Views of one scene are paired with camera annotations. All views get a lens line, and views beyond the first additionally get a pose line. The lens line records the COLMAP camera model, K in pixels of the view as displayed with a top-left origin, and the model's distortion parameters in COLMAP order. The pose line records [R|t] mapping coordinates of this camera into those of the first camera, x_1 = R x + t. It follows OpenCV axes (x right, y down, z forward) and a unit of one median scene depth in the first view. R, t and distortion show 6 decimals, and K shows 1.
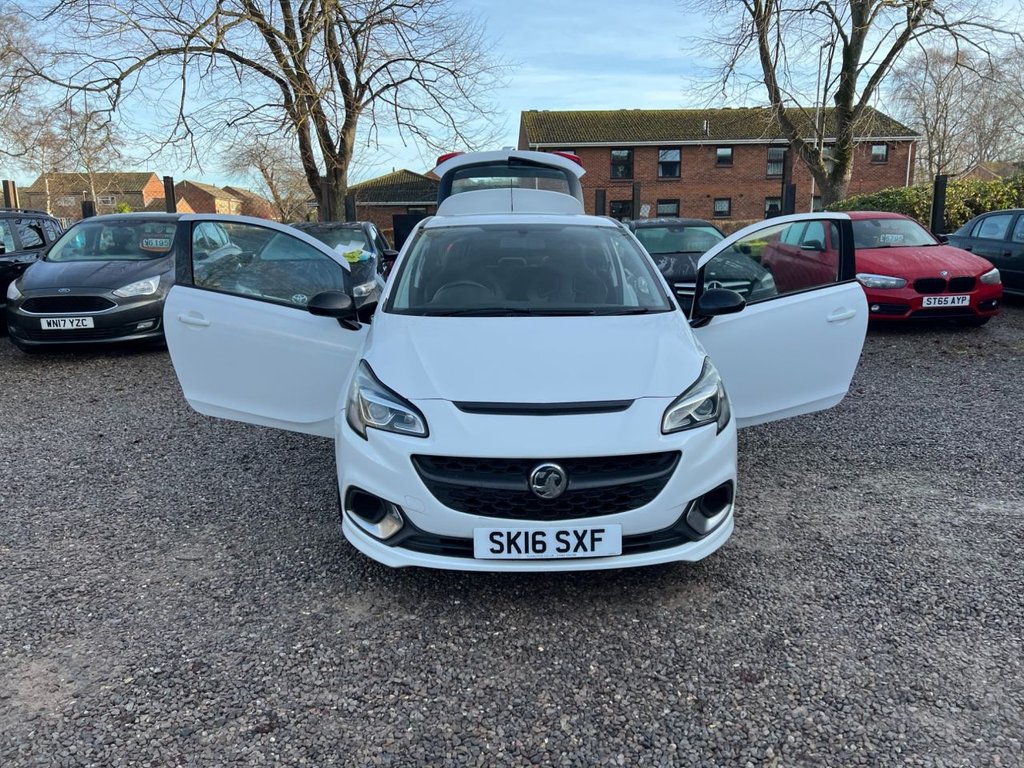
lens RADIAL K [[764.8, 0, 518.2], [0, 764.8, 384.4], [0, 0, 1]] dist [0.054829, -0.059632]
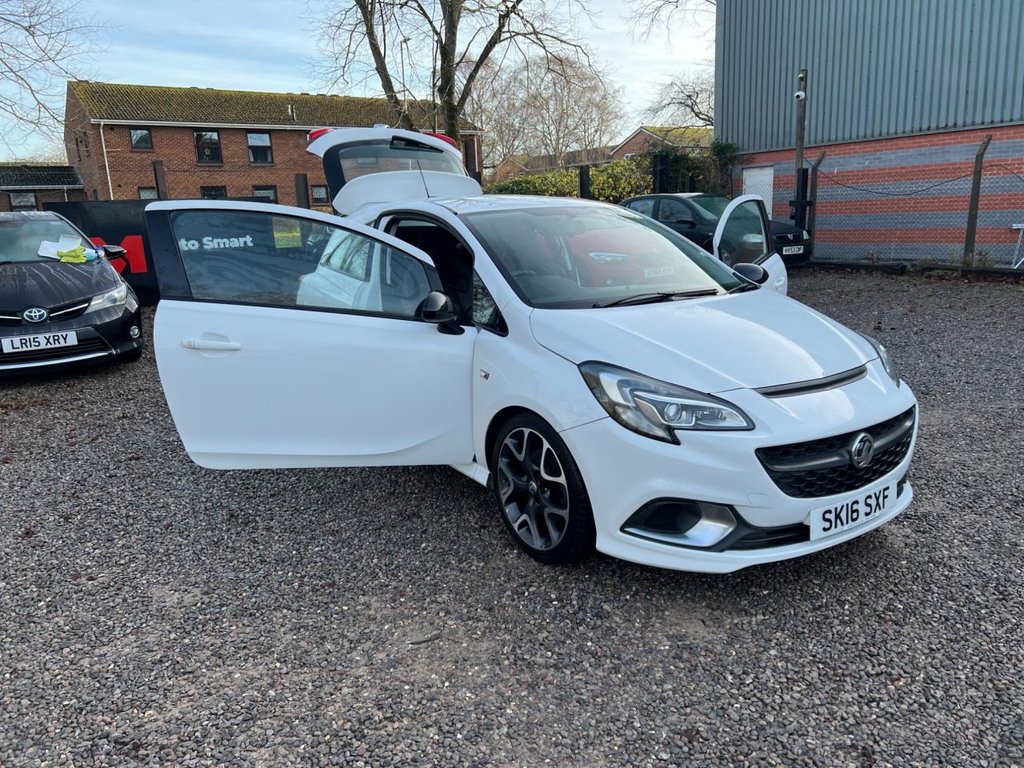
lens RADIAL K [[764.8, 0, 502.5], [0, 764.8, 383.3], [0, 0, 1]] dist [0.054829, -0.059632]
pose [[0.851851, -0.130435, 0.507283, -0.827814], [0.123129, 0.991224, 0.048105, -0.069360], [-0.509106, 0.021483, 0.860436, 0.317939]]
